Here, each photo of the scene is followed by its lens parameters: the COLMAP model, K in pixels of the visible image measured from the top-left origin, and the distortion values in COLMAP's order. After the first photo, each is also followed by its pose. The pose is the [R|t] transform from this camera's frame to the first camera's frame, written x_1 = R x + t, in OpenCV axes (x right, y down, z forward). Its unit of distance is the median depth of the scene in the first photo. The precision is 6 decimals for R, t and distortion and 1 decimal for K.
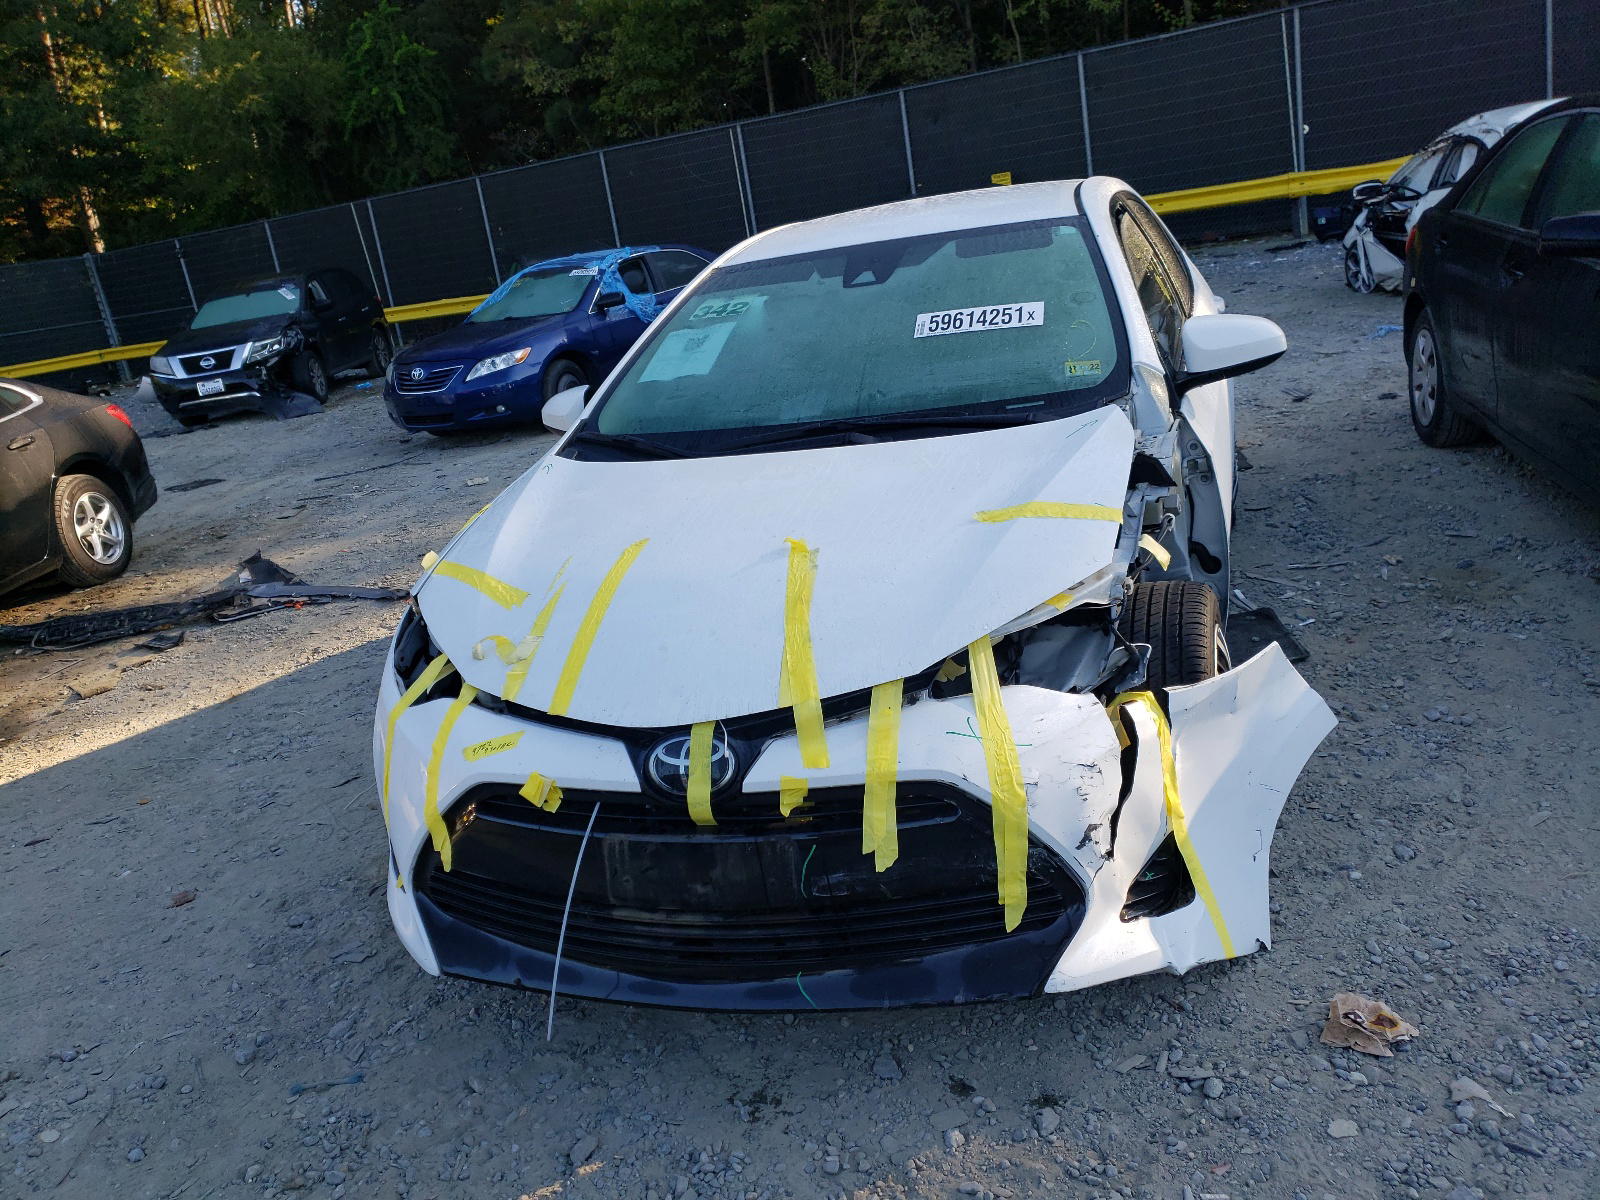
lens RADIAL K [[1220.7, 0, 800.0], [0, 1220.7, 570.1], [0, 0, 1]] dist [0.012002, 0.006778]
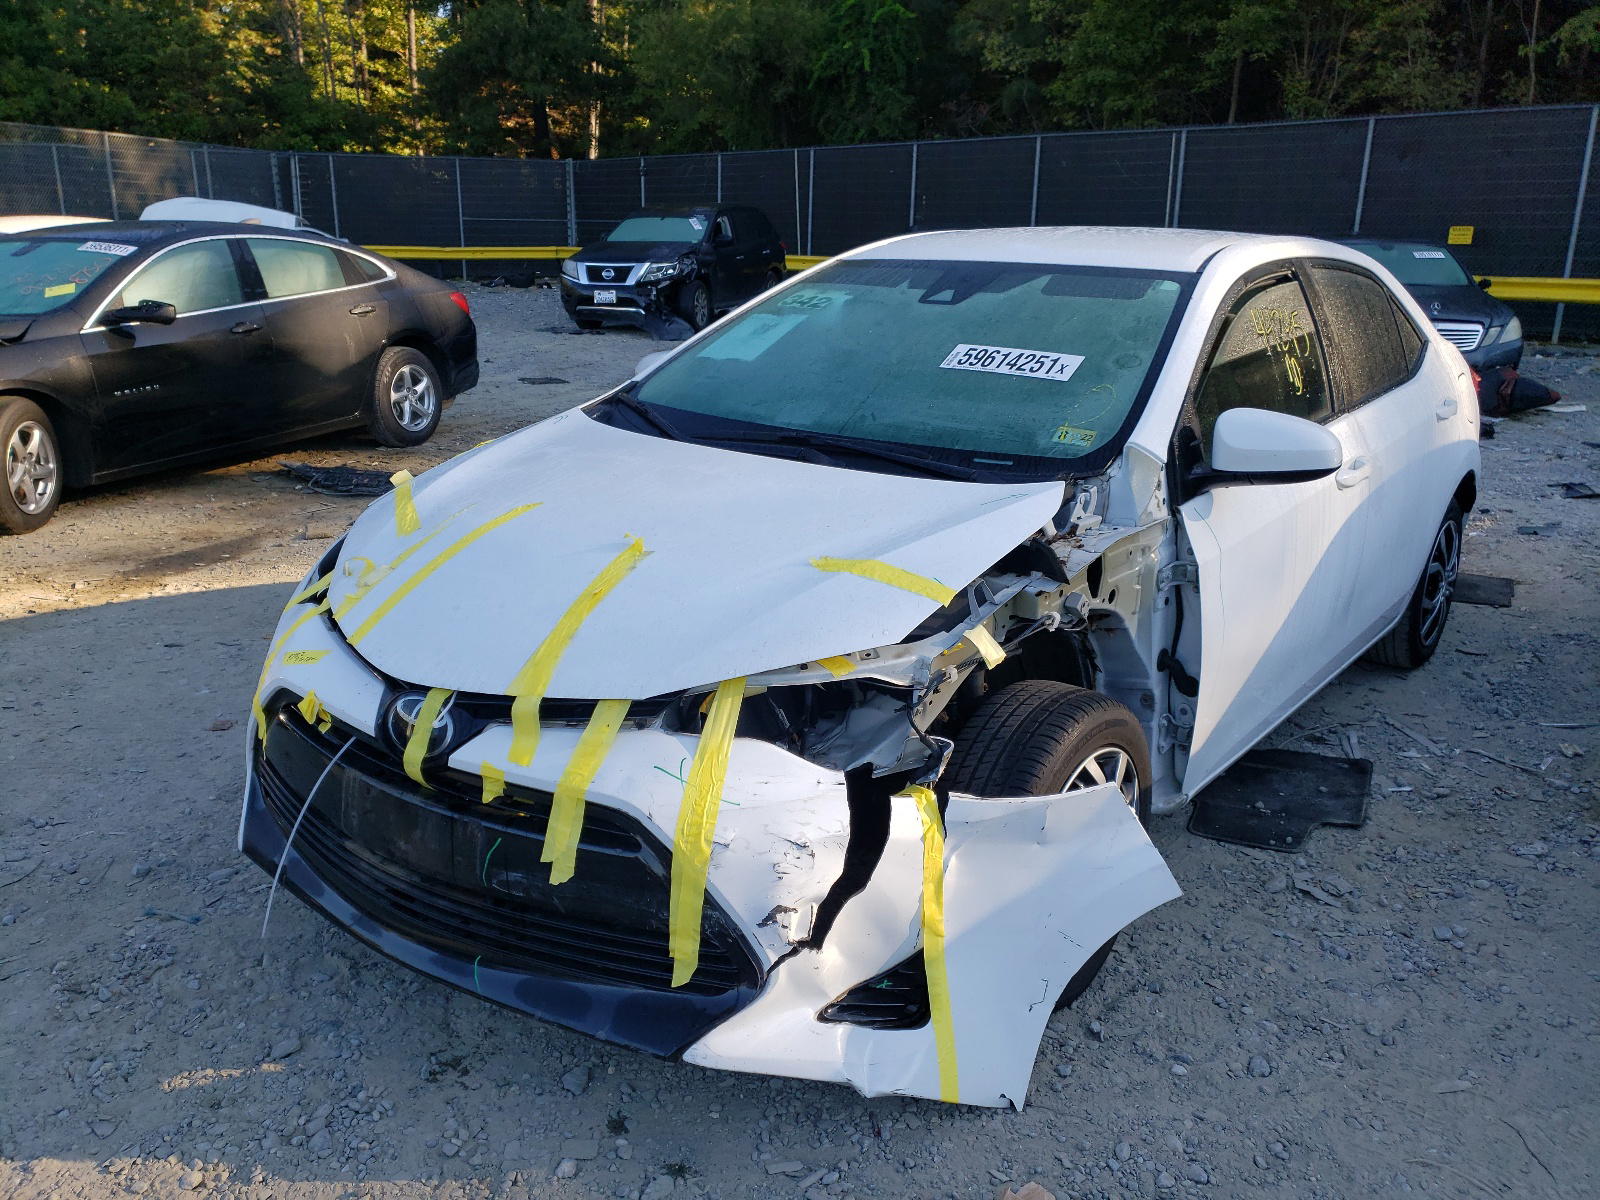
lens RADIAL K [[1220.1, 0, 800.0], [0, 1220.1, 600.0], [0, 0, 1]] dist [0.000490, 0.036333]
pose [[0.930513, 0.254051, -0.263827, 0.097765], [-0.244572, 0.967191, 0.068752, -0.019176], [0.272637, 0.000550, 0.962117, 0.025083]]
